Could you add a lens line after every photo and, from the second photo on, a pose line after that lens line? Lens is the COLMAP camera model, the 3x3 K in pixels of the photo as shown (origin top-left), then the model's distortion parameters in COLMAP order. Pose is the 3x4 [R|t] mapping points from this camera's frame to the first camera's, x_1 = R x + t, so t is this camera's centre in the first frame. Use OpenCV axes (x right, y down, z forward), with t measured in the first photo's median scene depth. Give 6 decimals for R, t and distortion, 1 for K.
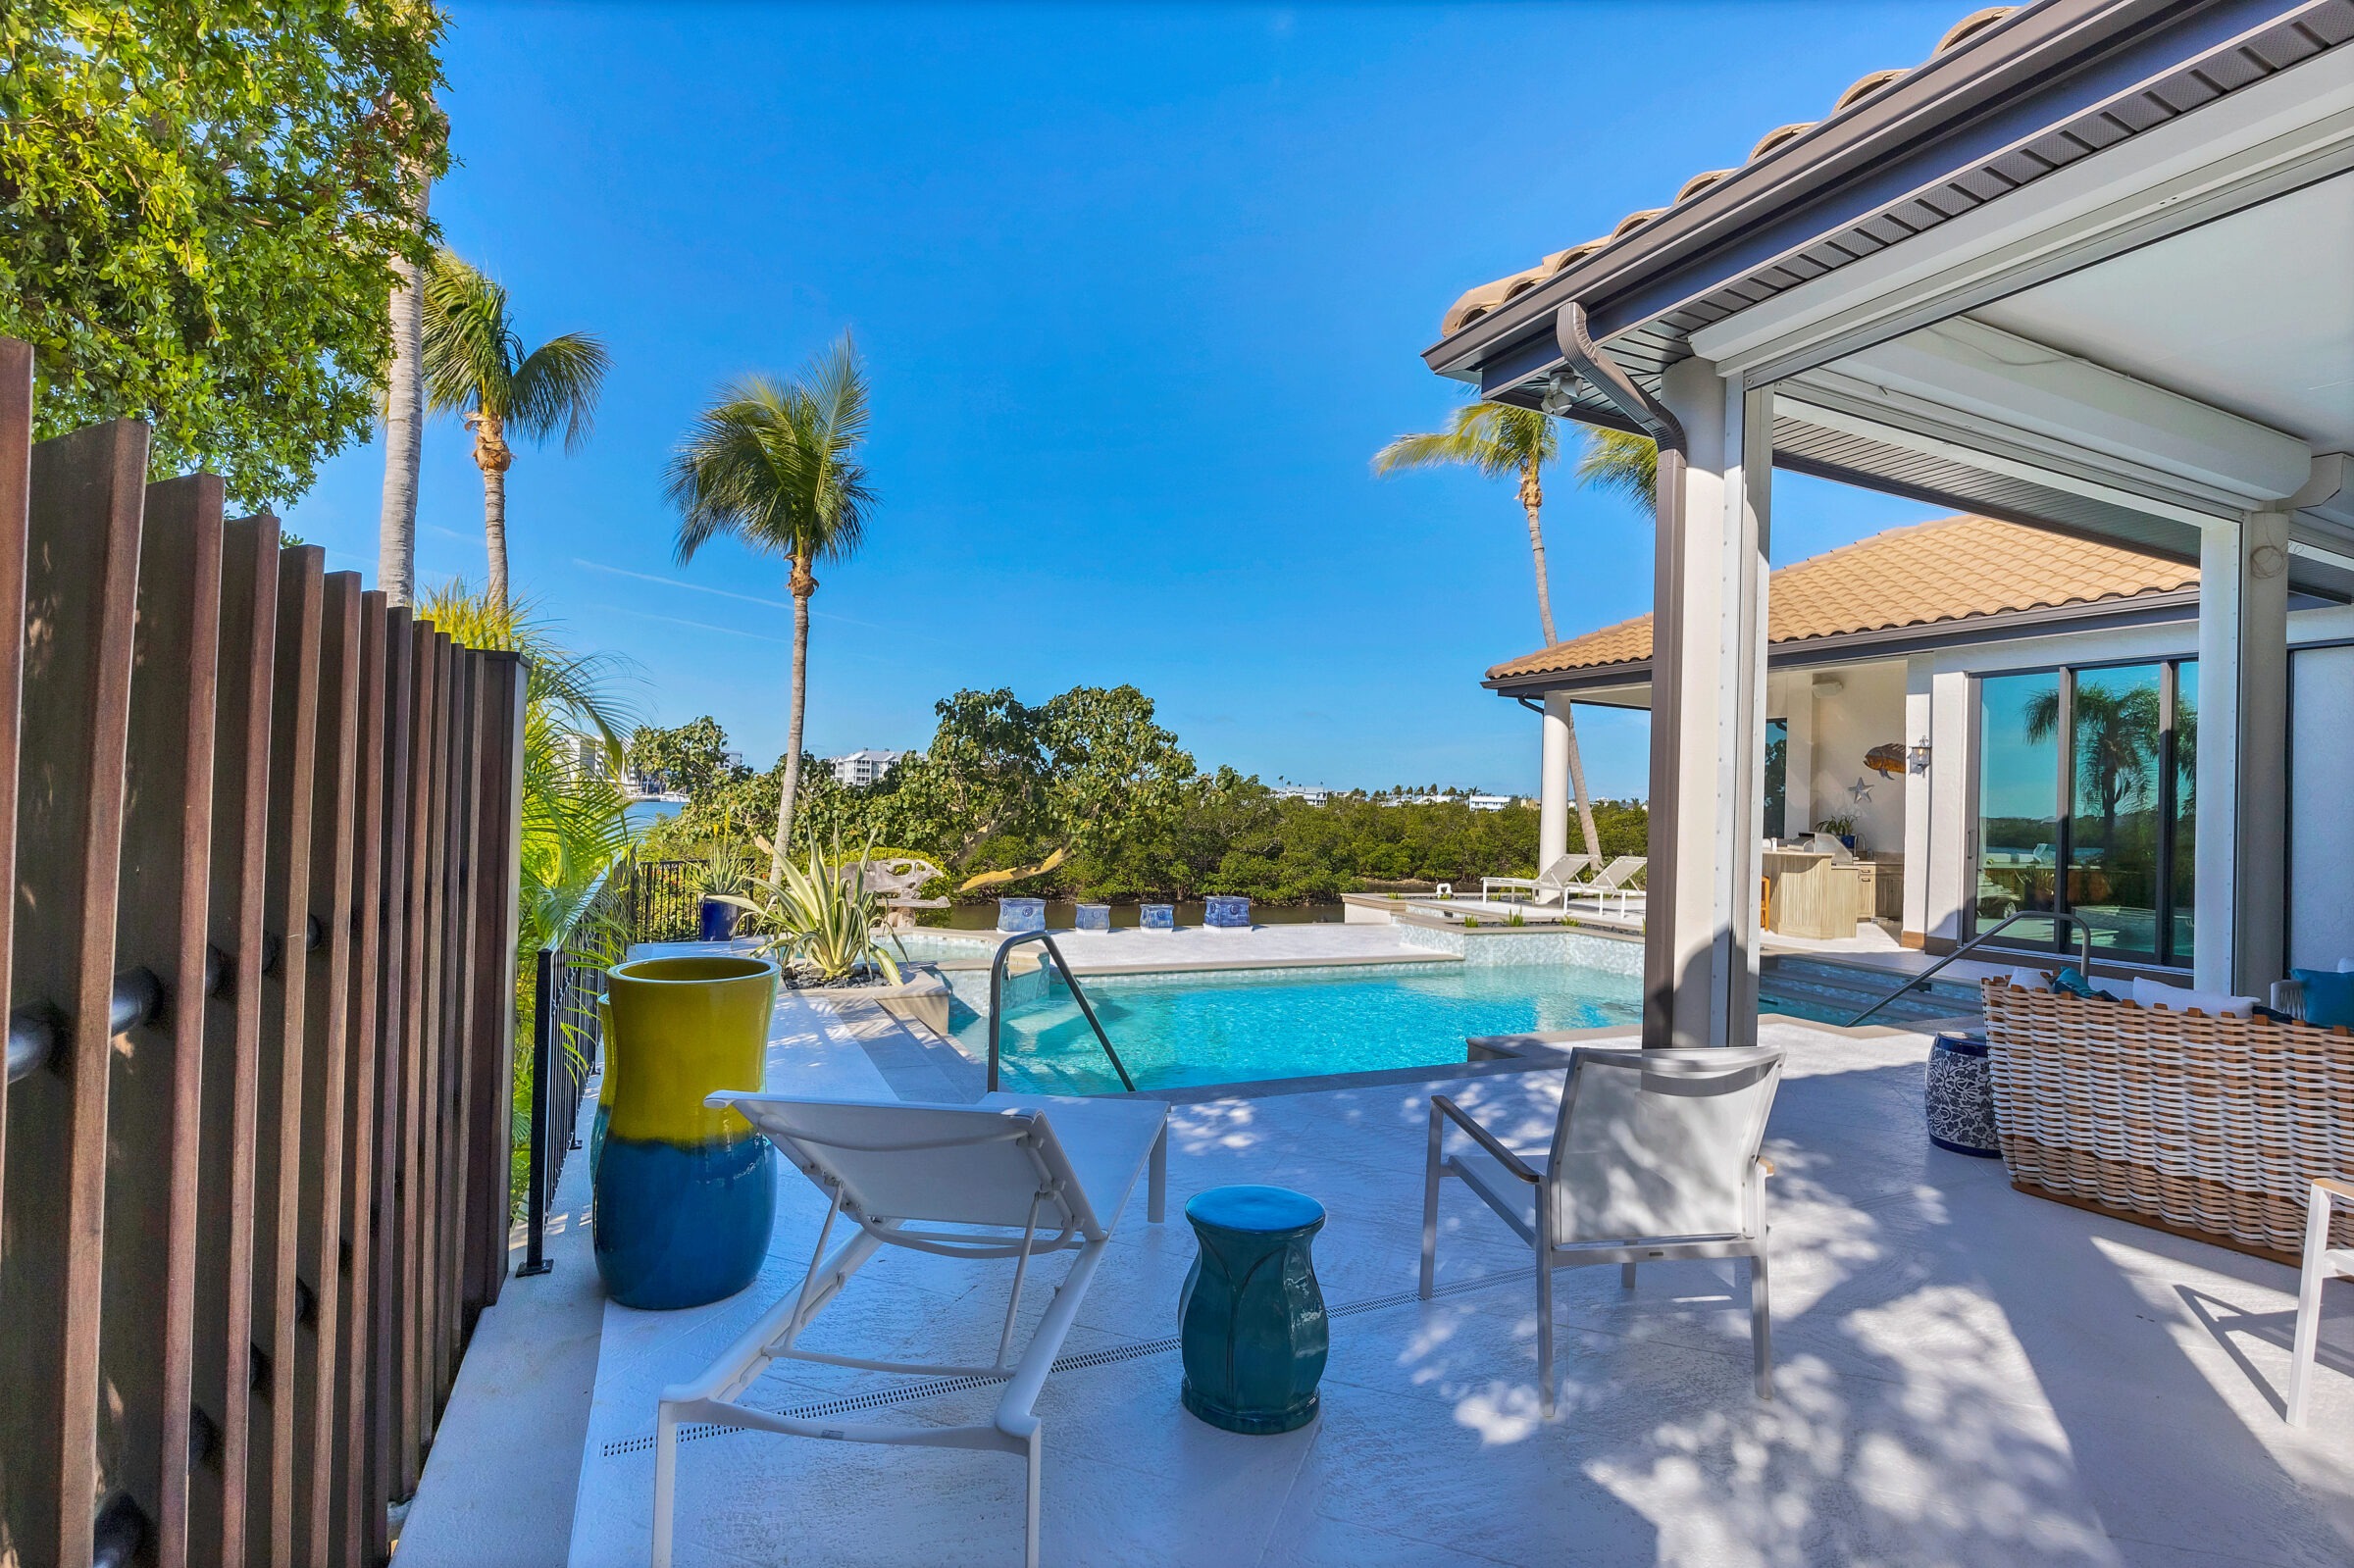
lens RADIAL K [[1118.4, 0, 1182.8], [0, 1118.4, 765.0], [0, 0, 1]] dist [0.001704, -0.000228]
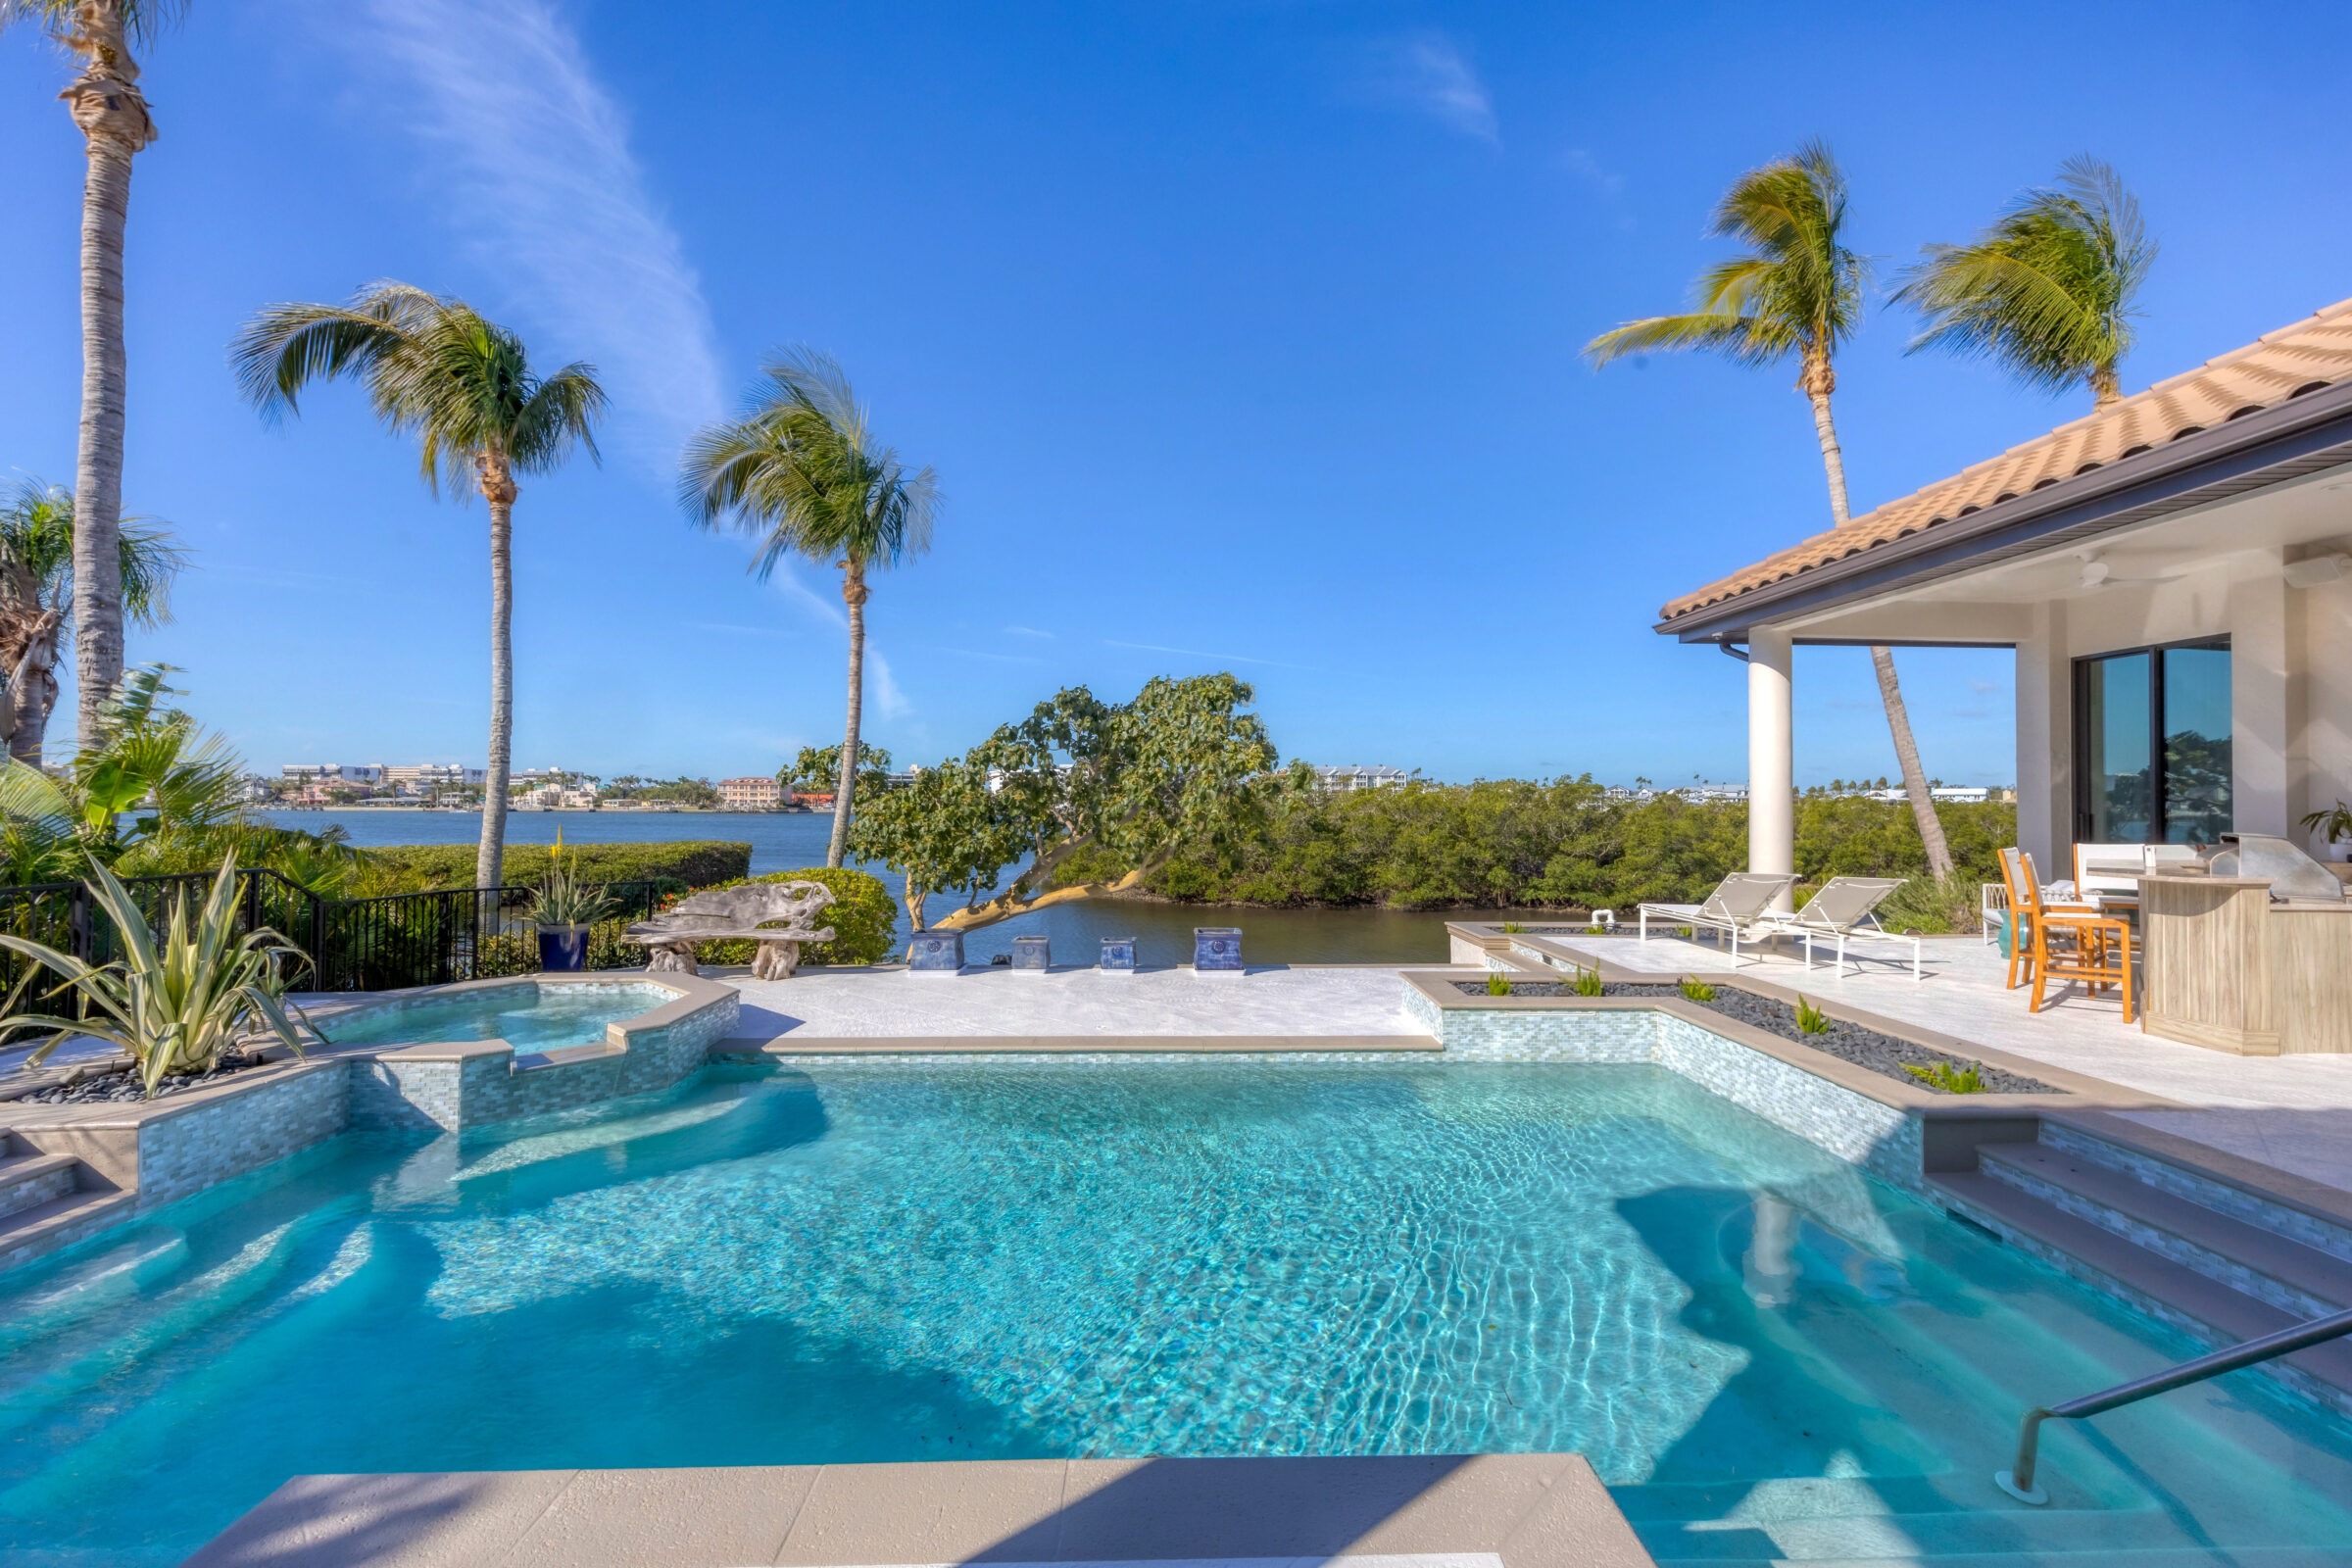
lens RADIAL K [[991.0, 0, 1169.8], [0, 991.0, 777.0], [0, 0, 1]] dist [0.010154, 0.000227]
pose [[0.916642, -0.037420, -0.397953, 0.235959], [0.037590, 0.999266, -0.007377, 0.014857], [0.397937, -0.008197, 0.917376, 0.304673]]
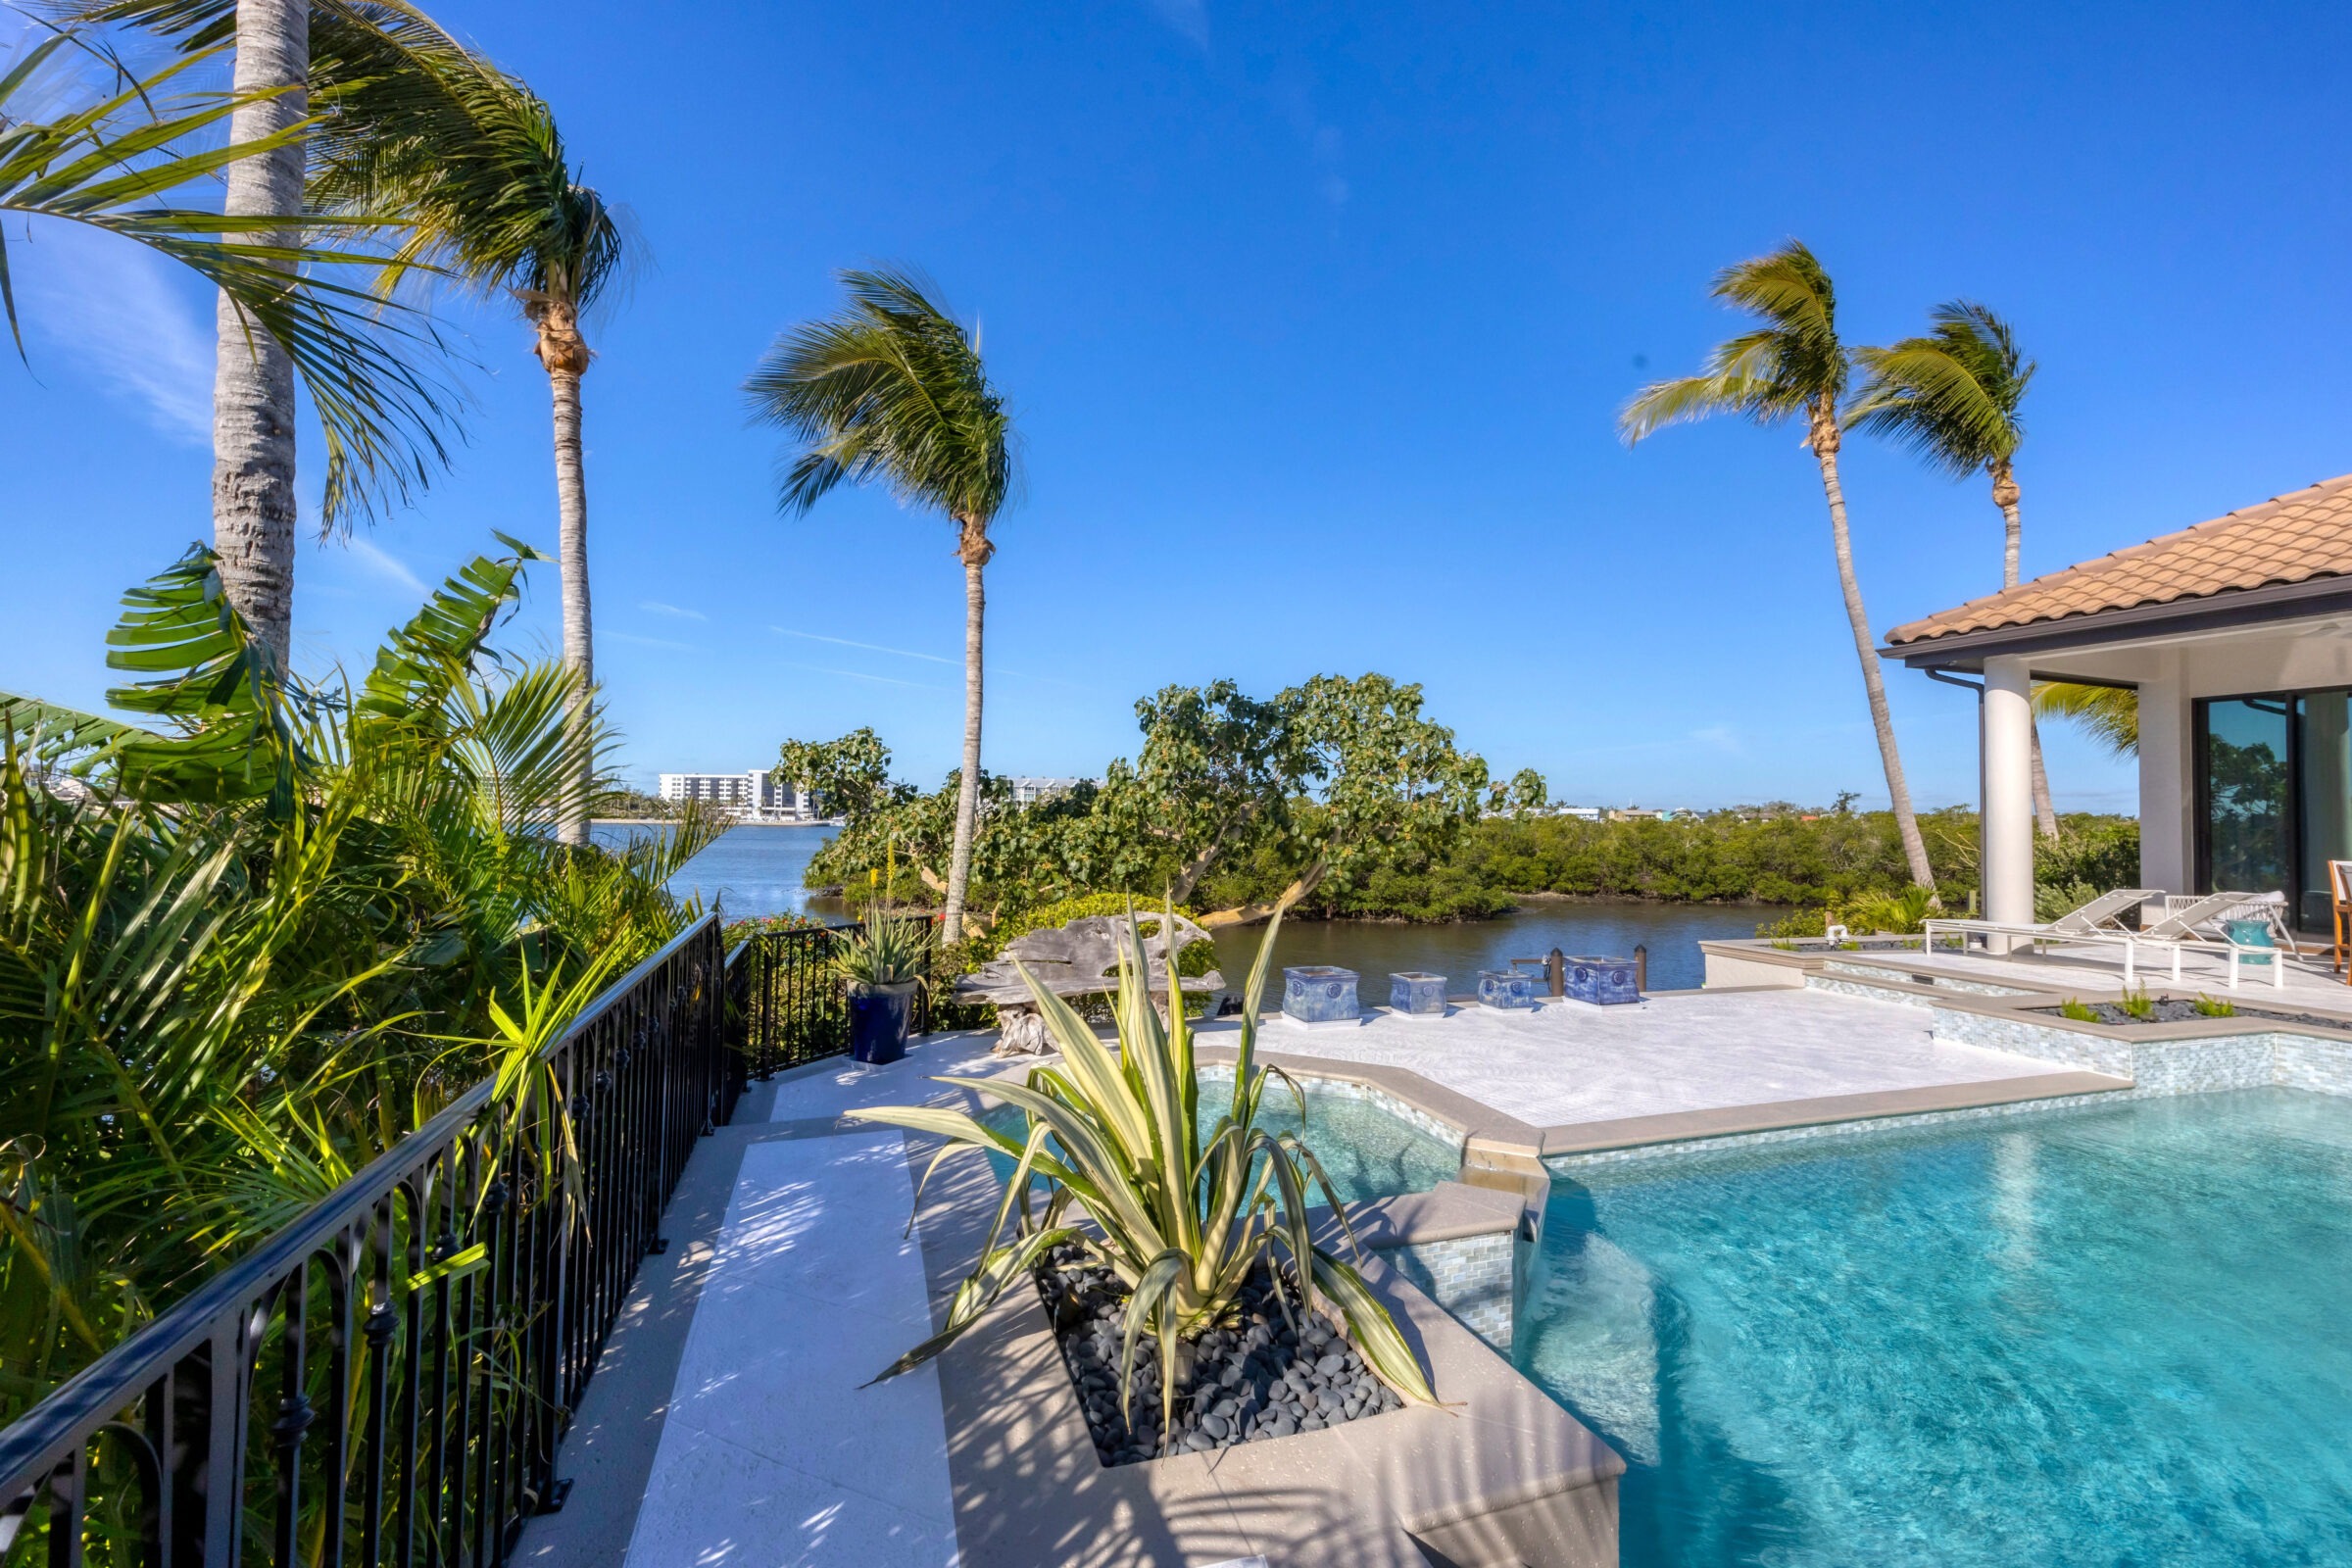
lens RADIAL K [[998.3, 0, 1182.9], [0, 998.3, 781.3], [0, 0, 1]] dist [0.010985, -0.000112]
pose [[0.994970, -0.020256, -0.098100, -0.125626], [0.019690, 0.999783, -0.006737, 0.008048], [0.098215, 0.004771, 0.995154, 0.305426]]
